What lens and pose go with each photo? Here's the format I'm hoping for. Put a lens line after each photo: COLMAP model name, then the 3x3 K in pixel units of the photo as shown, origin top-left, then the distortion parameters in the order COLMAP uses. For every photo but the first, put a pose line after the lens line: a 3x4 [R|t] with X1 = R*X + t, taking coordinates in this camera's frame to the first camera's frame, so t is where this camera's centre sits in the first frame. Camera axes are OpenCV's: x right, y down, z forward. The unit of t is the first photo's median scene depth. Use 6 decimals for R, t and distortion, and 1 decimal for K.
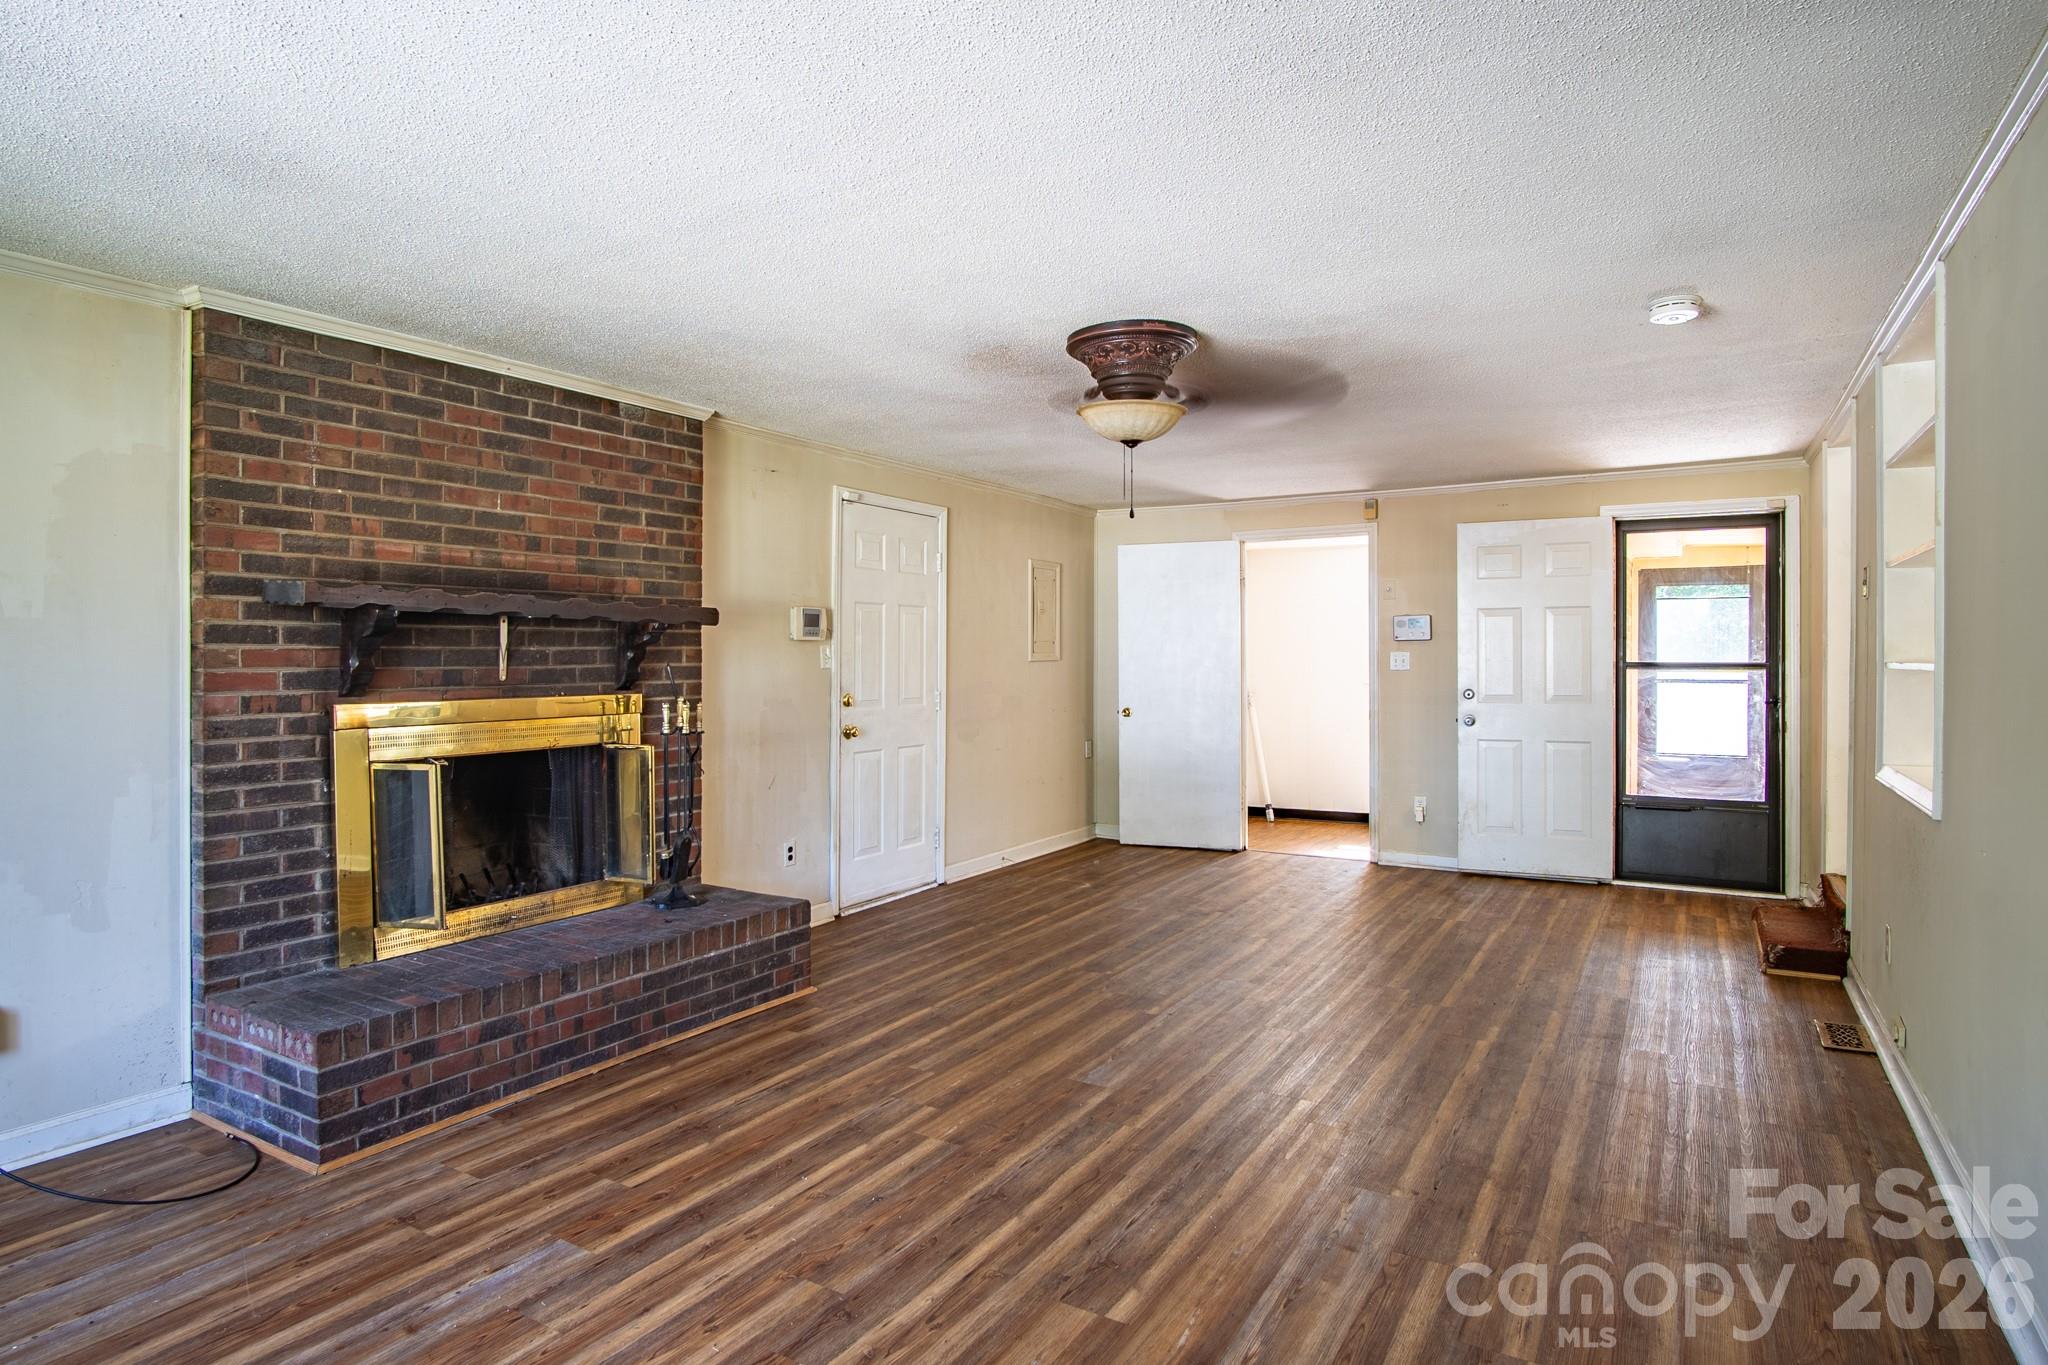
lens RADIAL K [[1131.1, 0, 1037.7], [0, 1131.1, 665.3], [0, 0, 1]] dist [-0.011967, 0.000994]
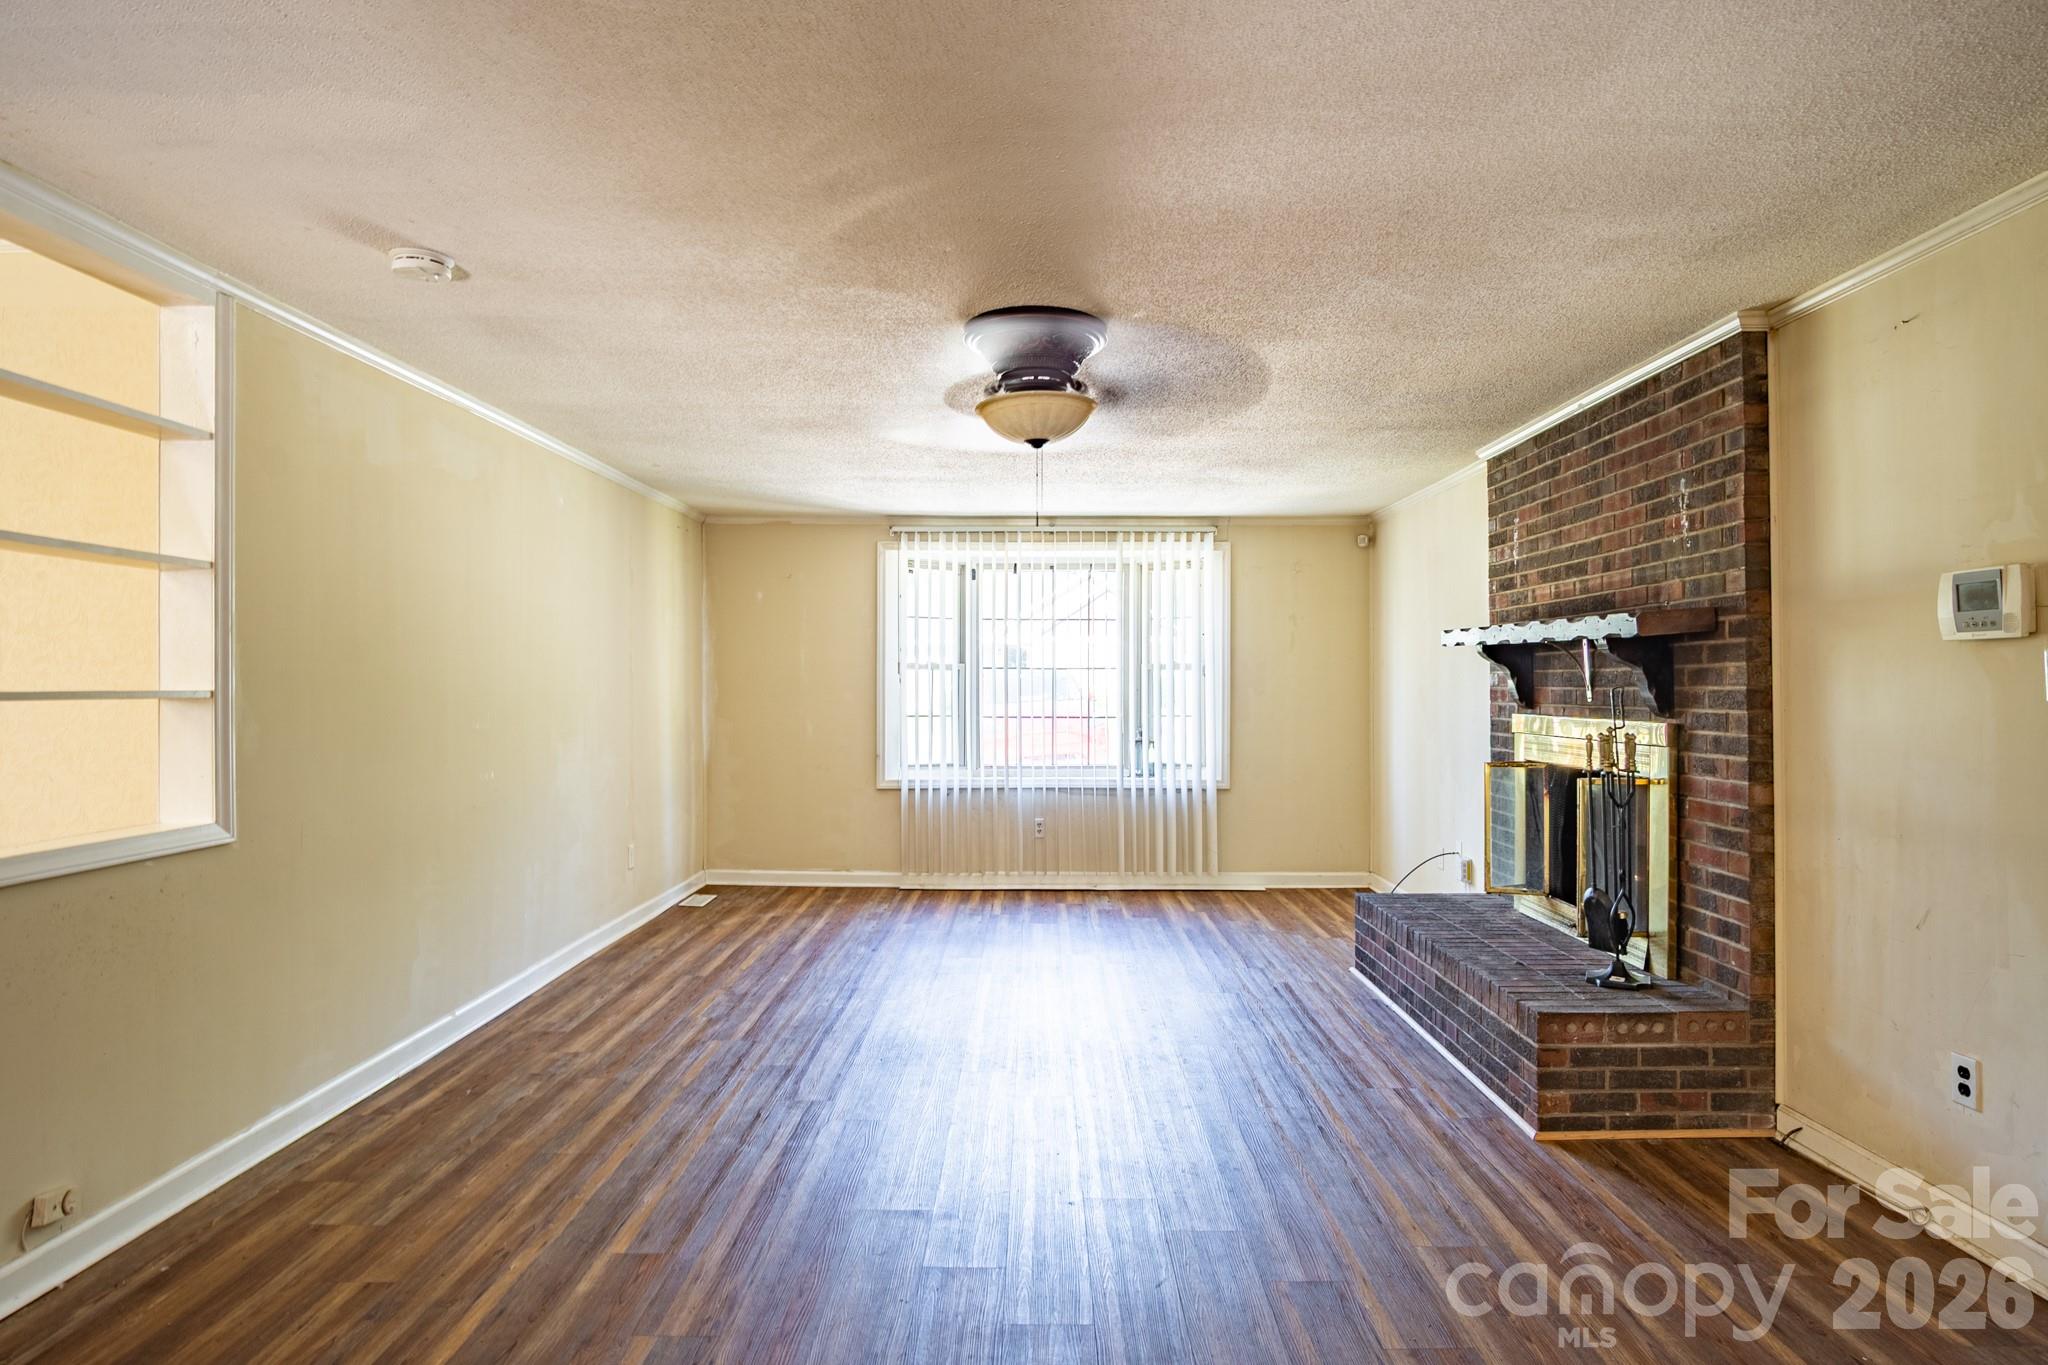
lens RADIAL K [[1131.1, 0, 1015.9], [0, 1131.1, 681.2], [0, 0, 1]] dist [-0.011967, 0.000994]
pose [[-0.868631, -0.001660, -0.495457, 0.516039], [-0.004367, 0.999981, 0.004305, -0.007175], [0.495440, 0.005903, -0.868622, 1.678637]]
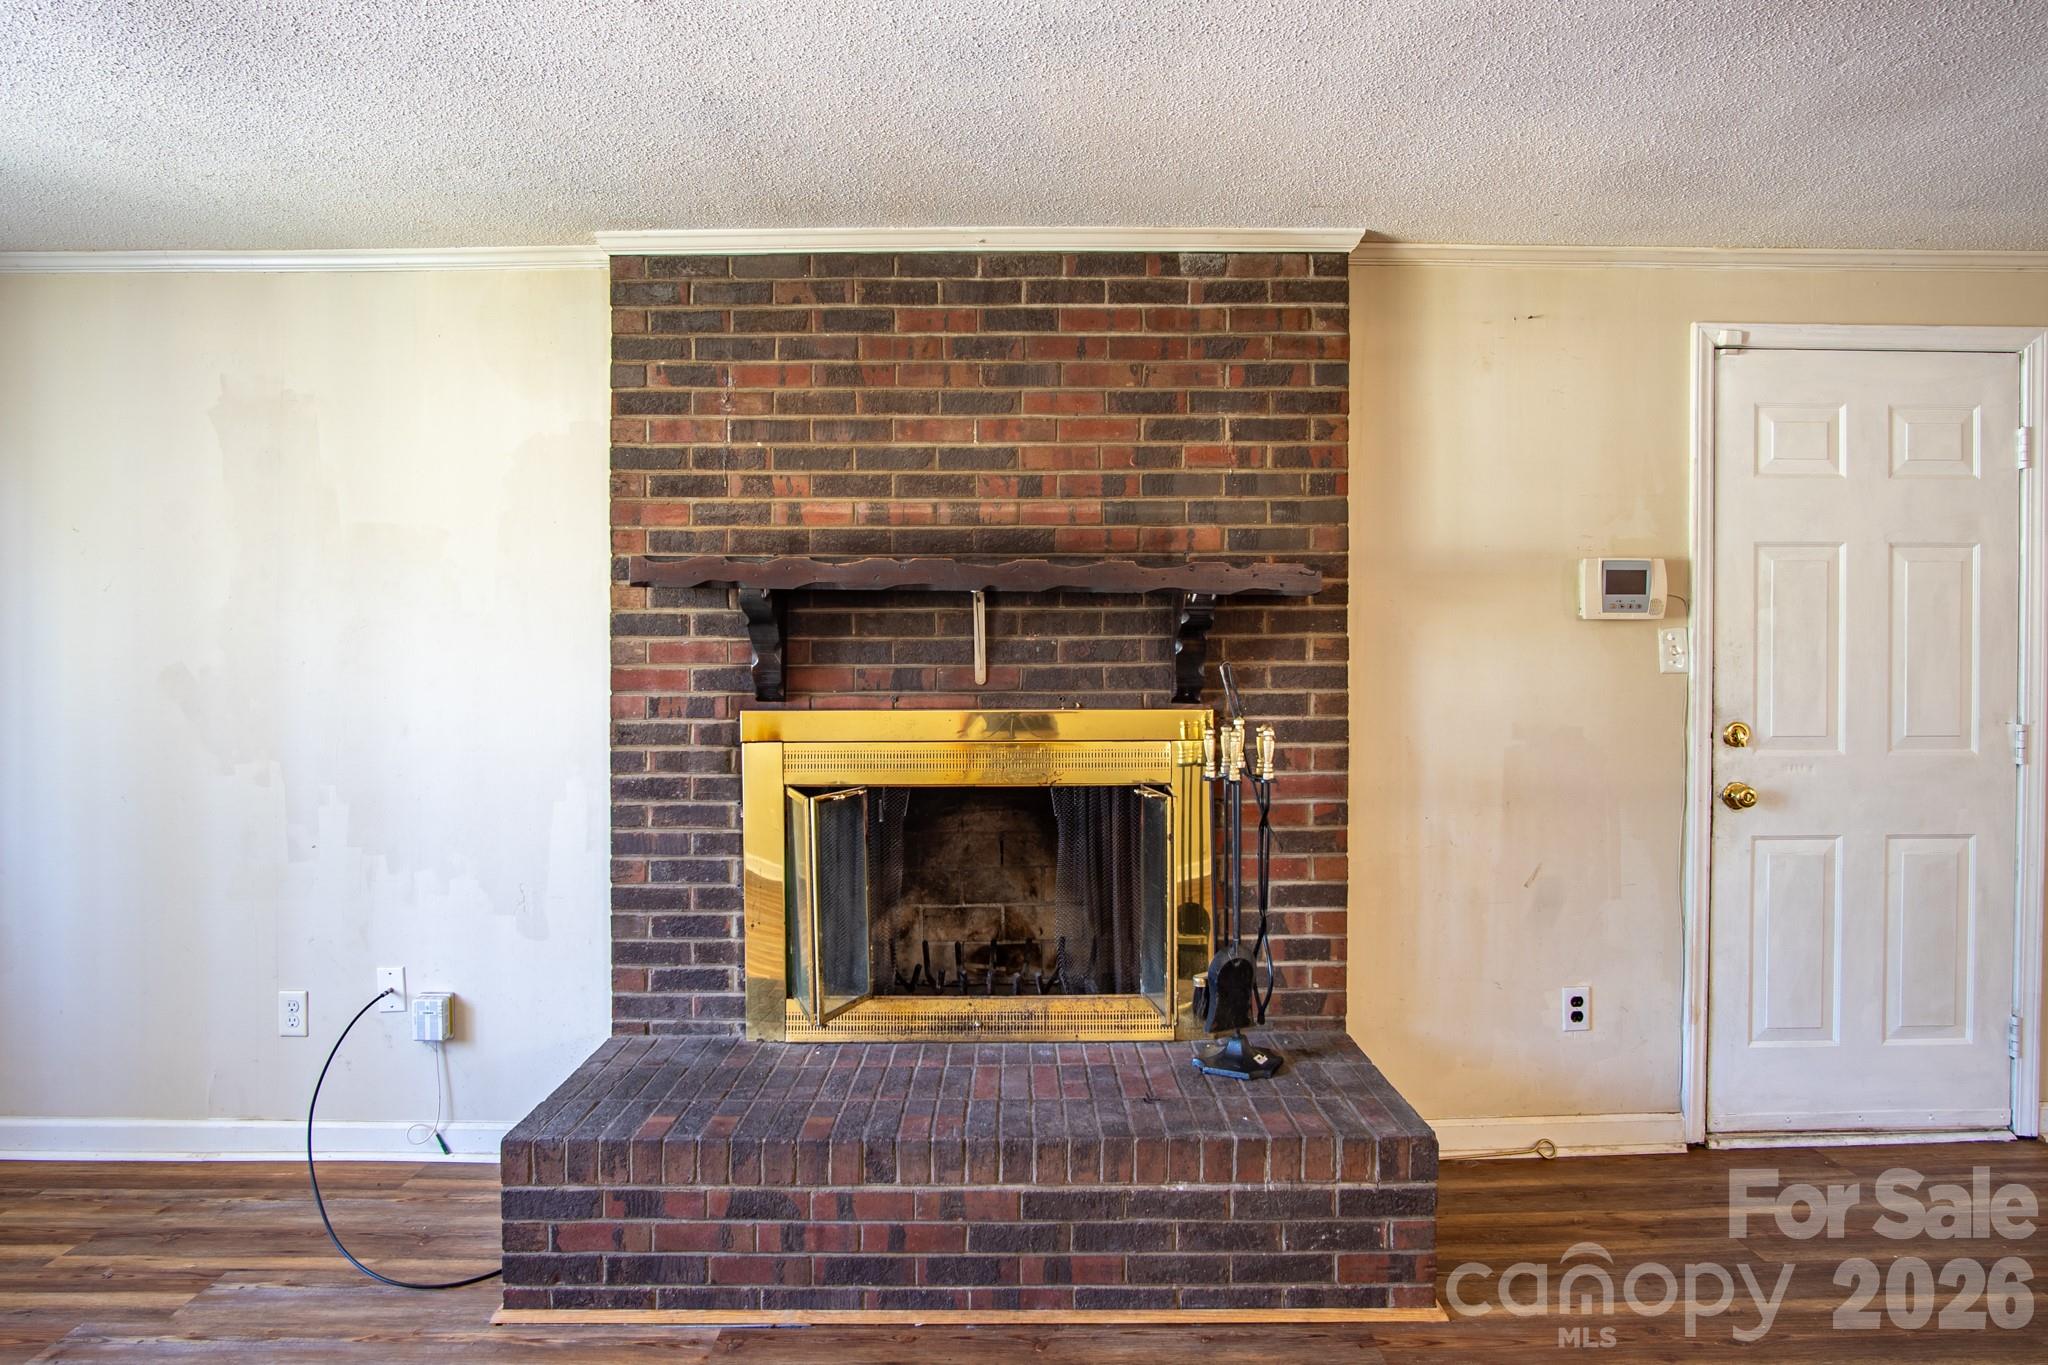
lens RADIAL K [[1114.0, 0, 1031.8], [0, 1114.0, 661.6], [0, 0, 1]] dist [-0.028214, 0.005243]
pose [[0.515816, 0.002027, -0.856697, 0.142034], [-0.005244, 0.999986, -0.000791, -0.000323], [0.856683, 0.004901, 0.515820, 0.681480]]
